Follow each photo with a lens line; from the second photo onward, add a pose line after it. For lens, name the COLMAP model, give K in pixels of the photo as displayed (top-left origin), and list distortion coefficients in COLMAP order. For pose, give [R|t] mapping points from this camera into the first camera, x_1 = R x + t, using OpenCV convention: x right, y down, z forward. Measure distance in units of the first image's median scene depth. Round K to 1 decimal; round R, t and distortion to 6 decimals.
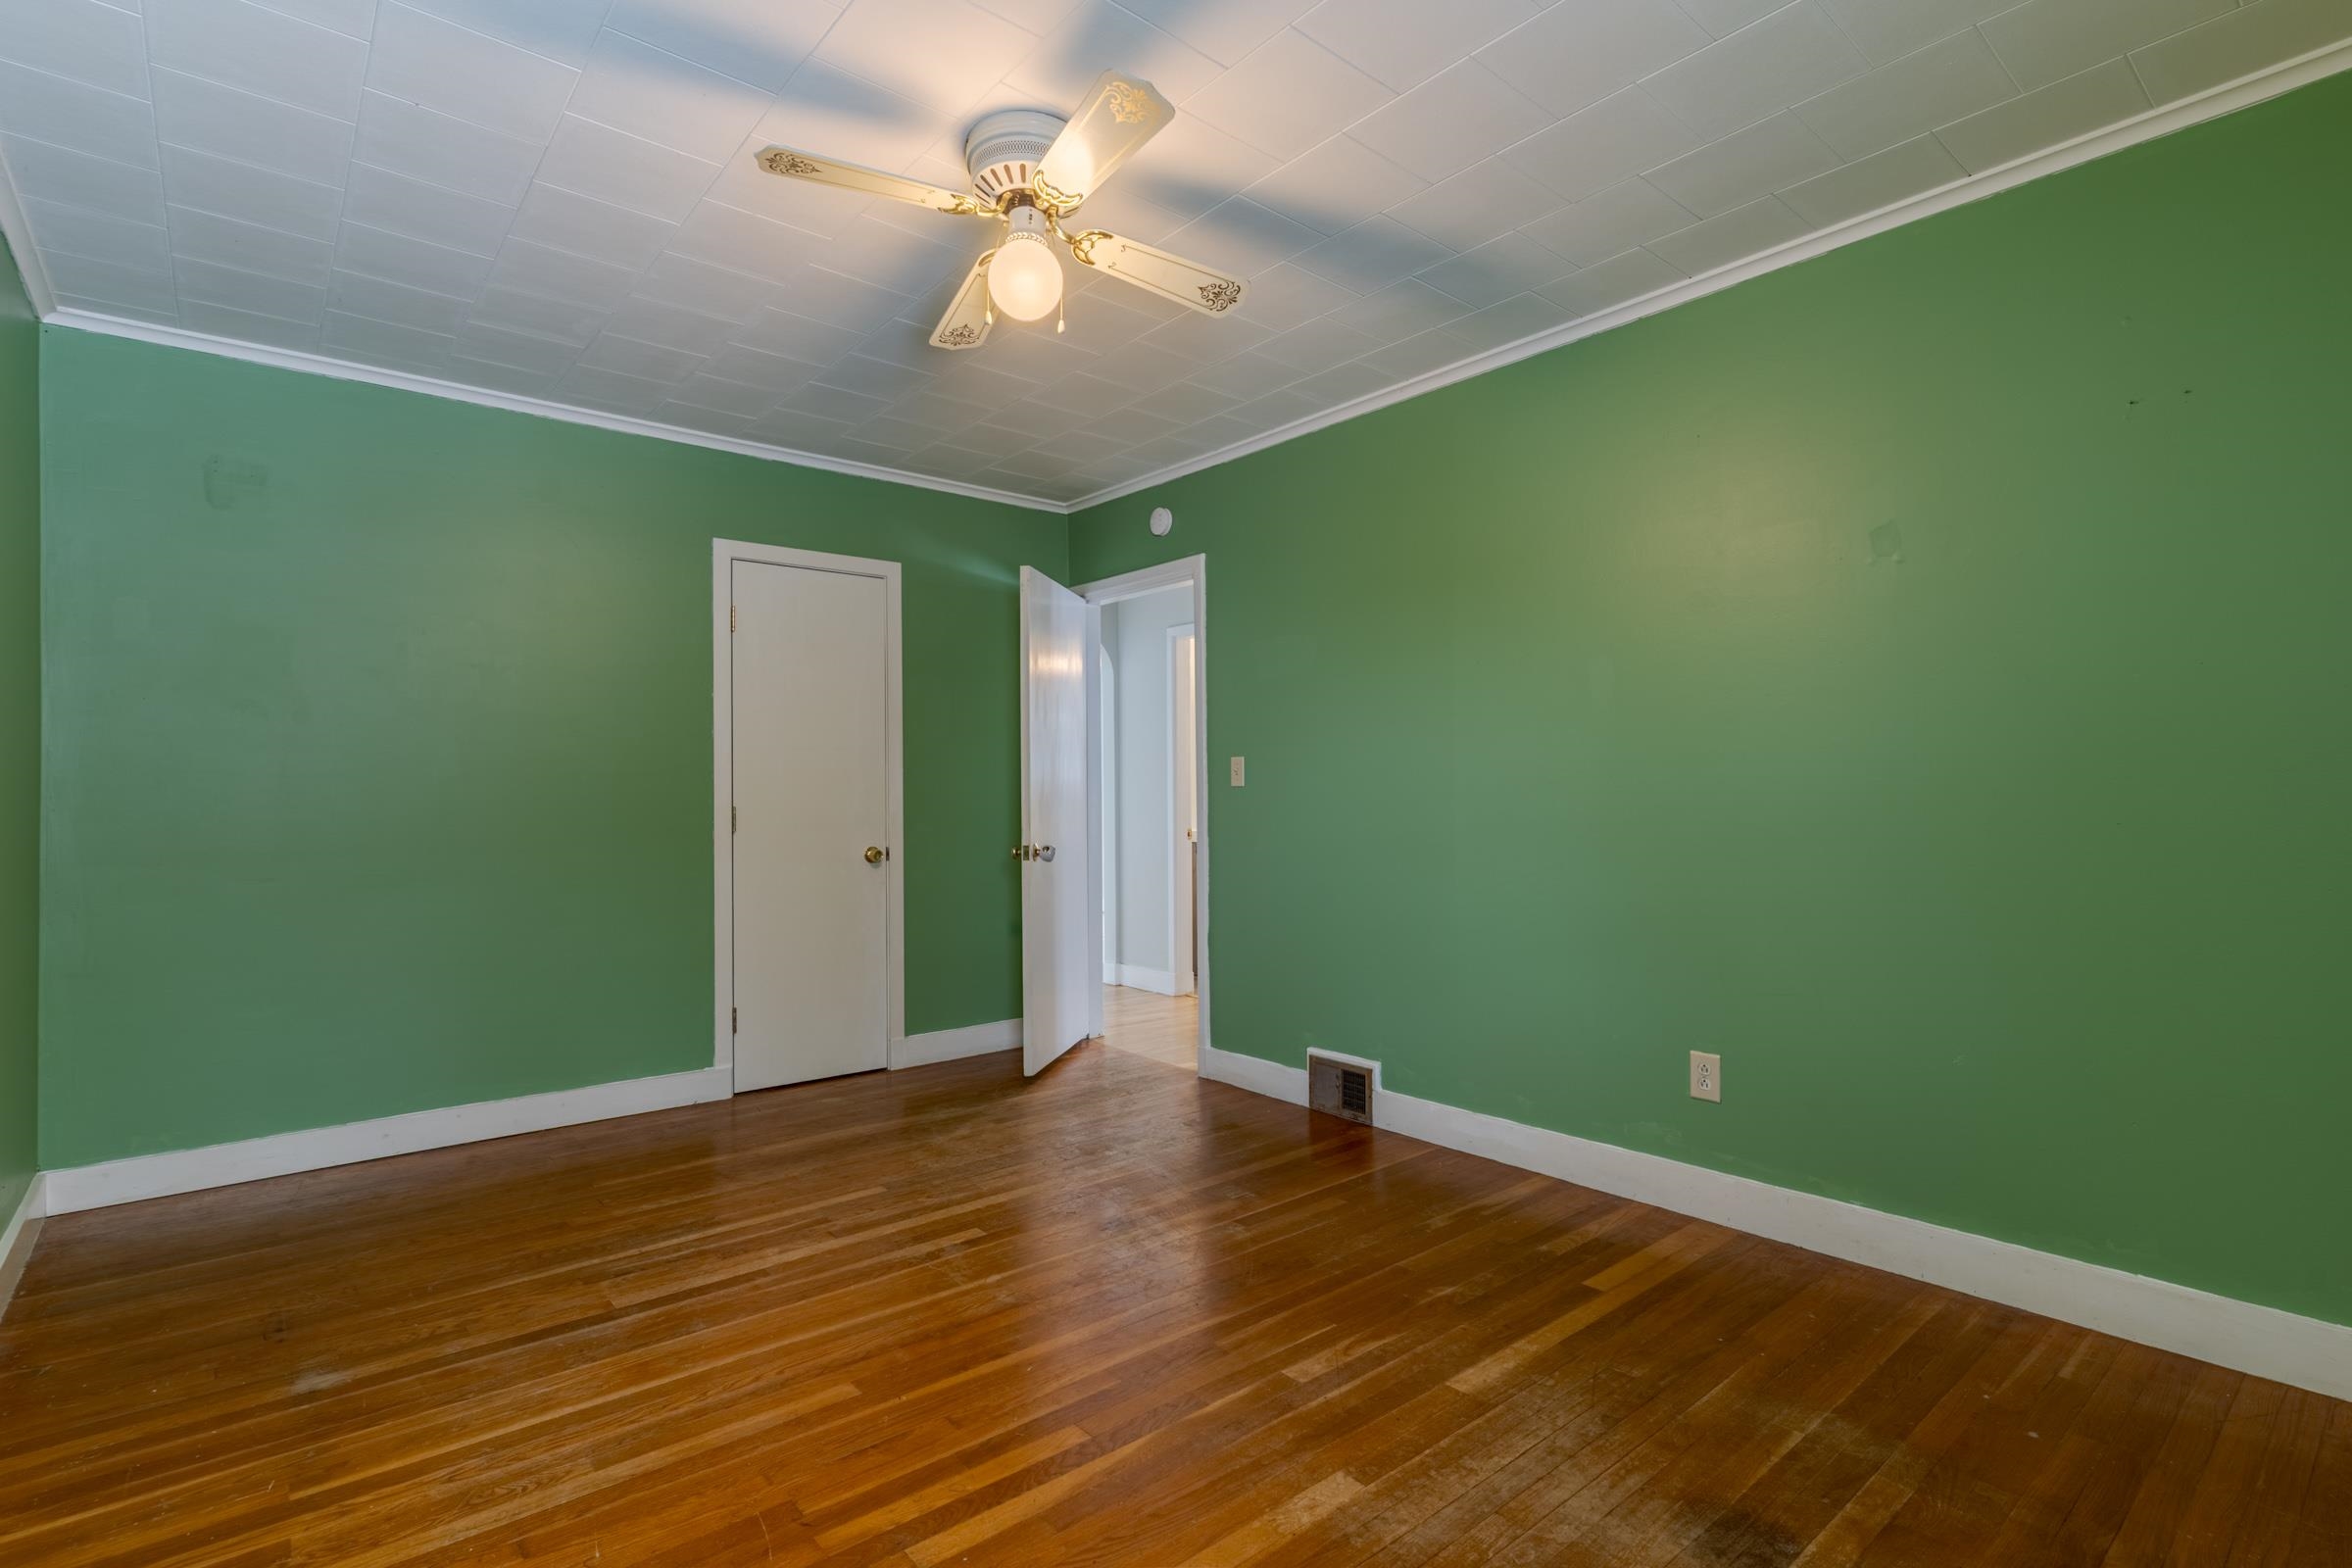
lens RADIAL K [[1116.4, 0, 1175.5], [0, 1116.4, 786.6], [0, 0, 1]] dist [0.002097, -0.000245]
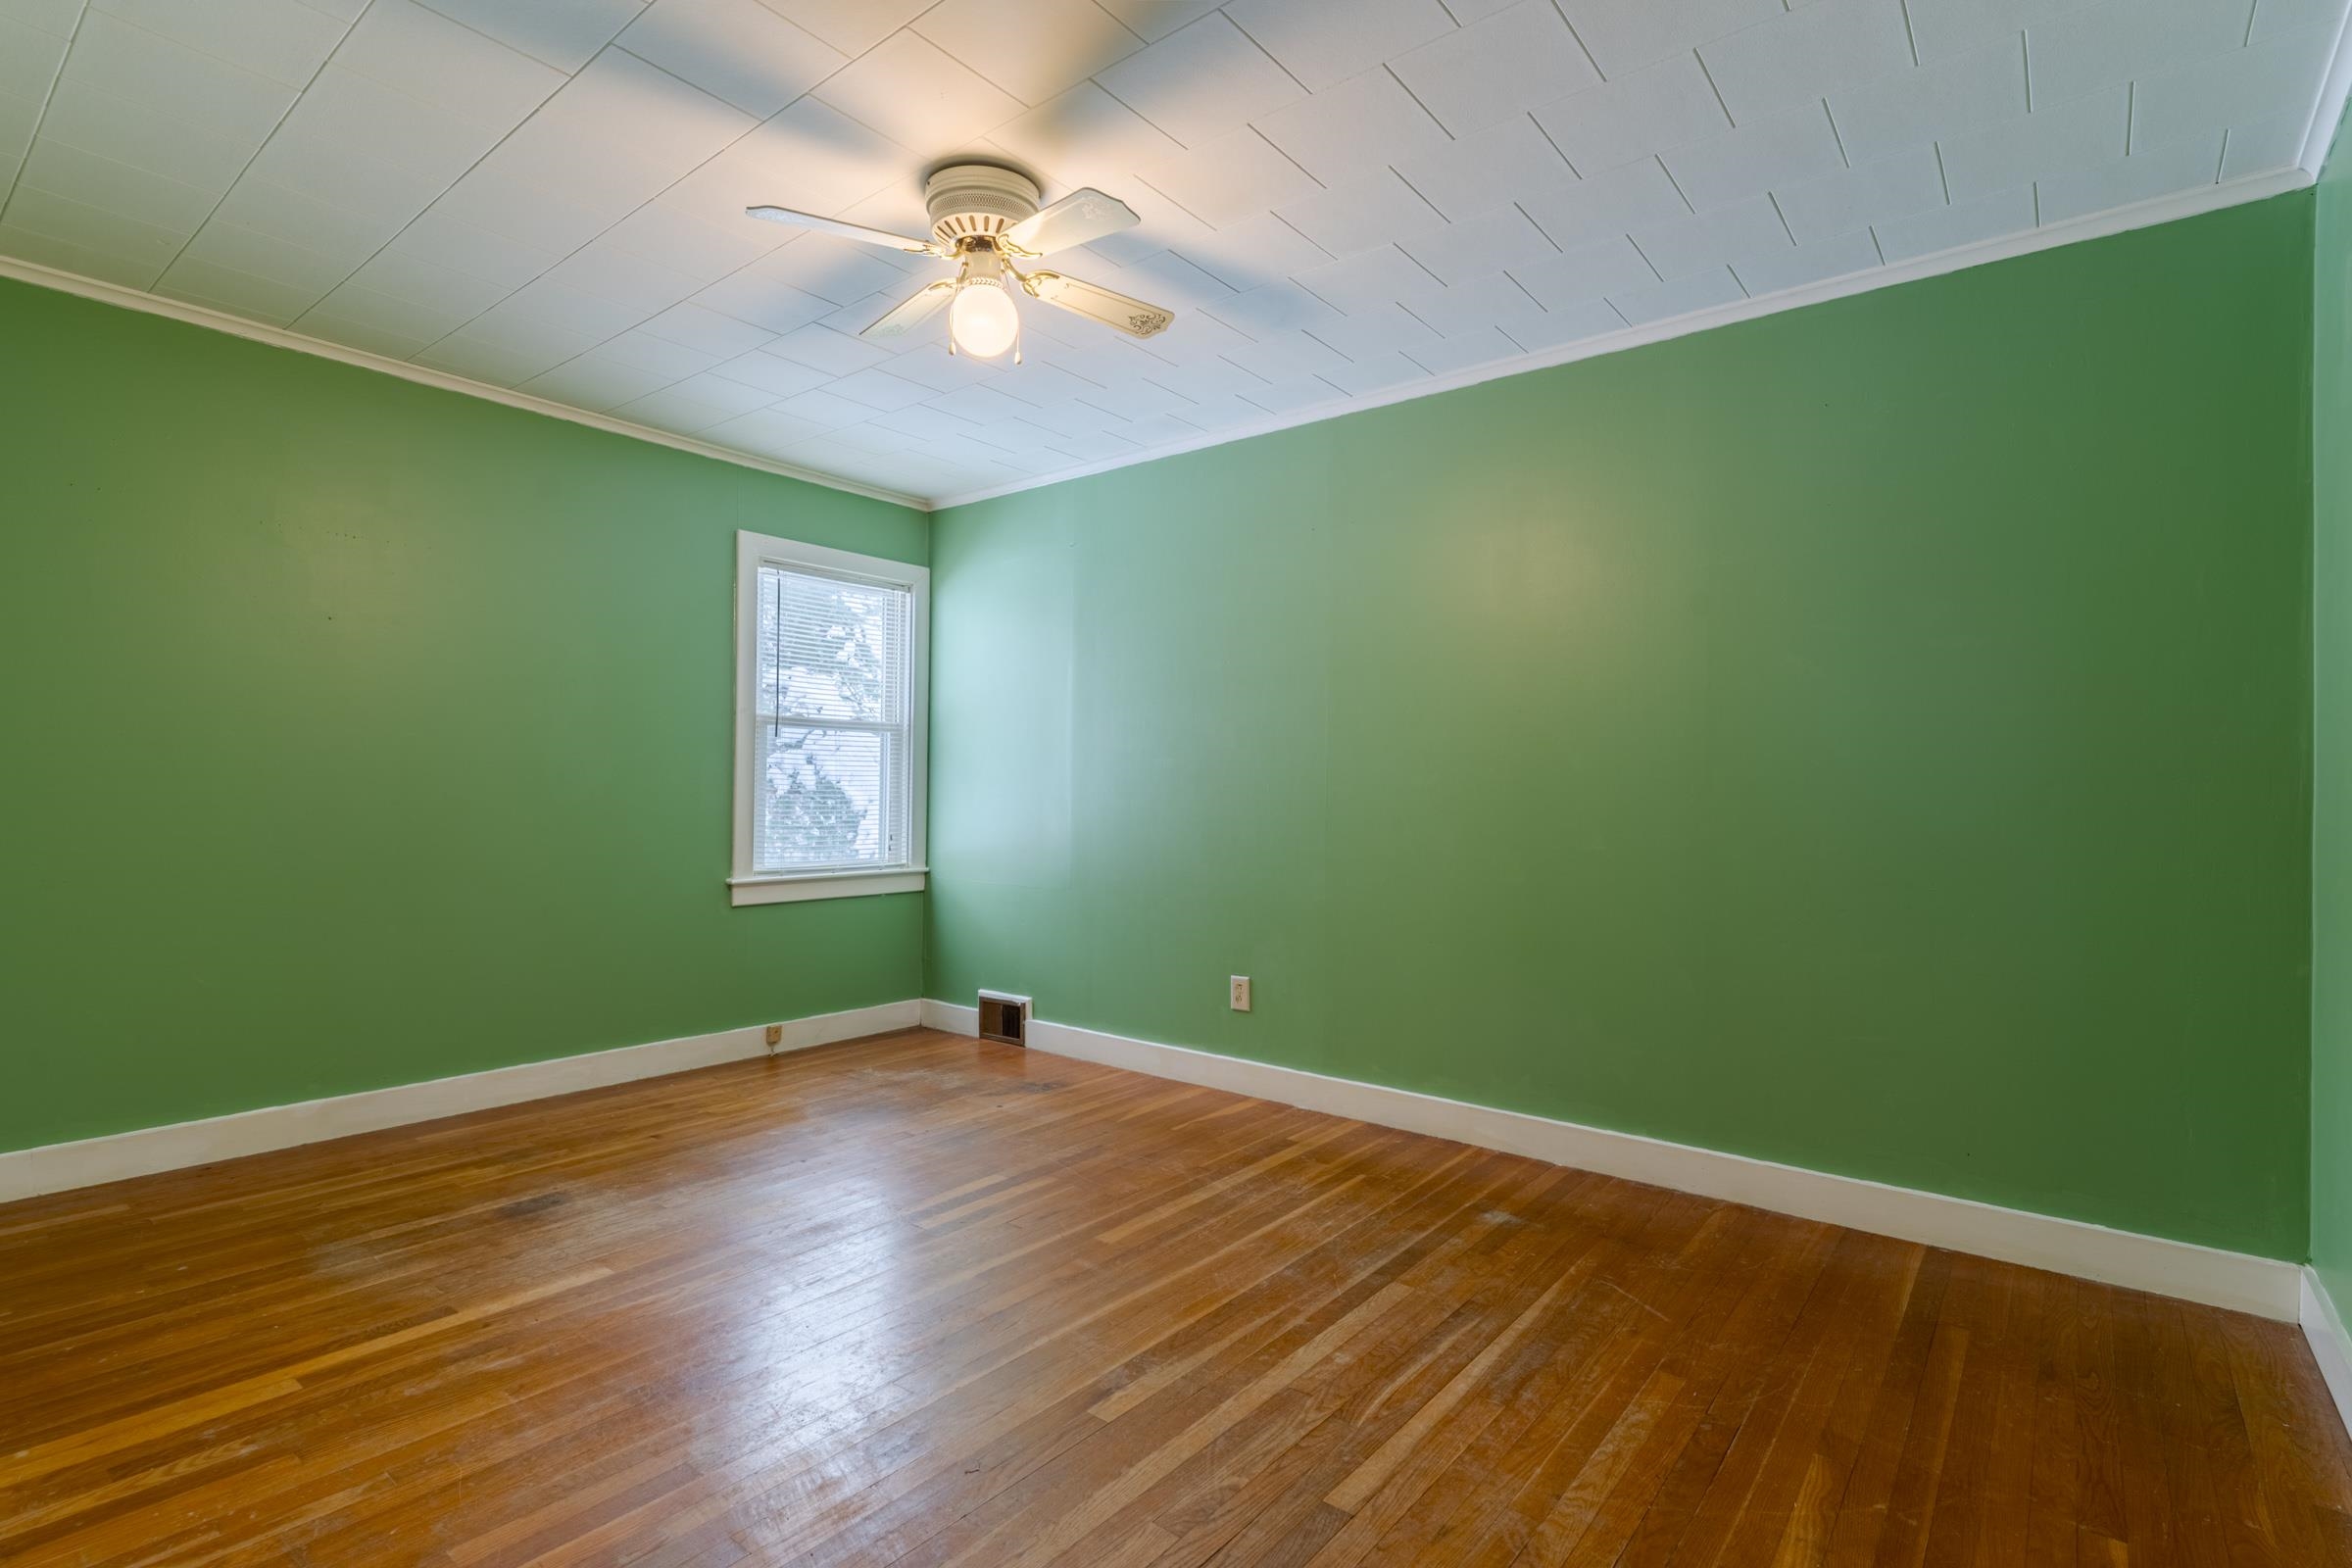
lens RADIAL K [[1116.4, 0, 1175.5], [0, 1116.4, 786.6], [0, 0, 1]] dist [0.002097, -0.000245]
pose [[-0.981402, -0.001886, -0.191957, -0.105915], [0.000641, 0.999914, -0.013103, 0.022390], [0.191965, -0.012983, -0.981316, 2.035170]]
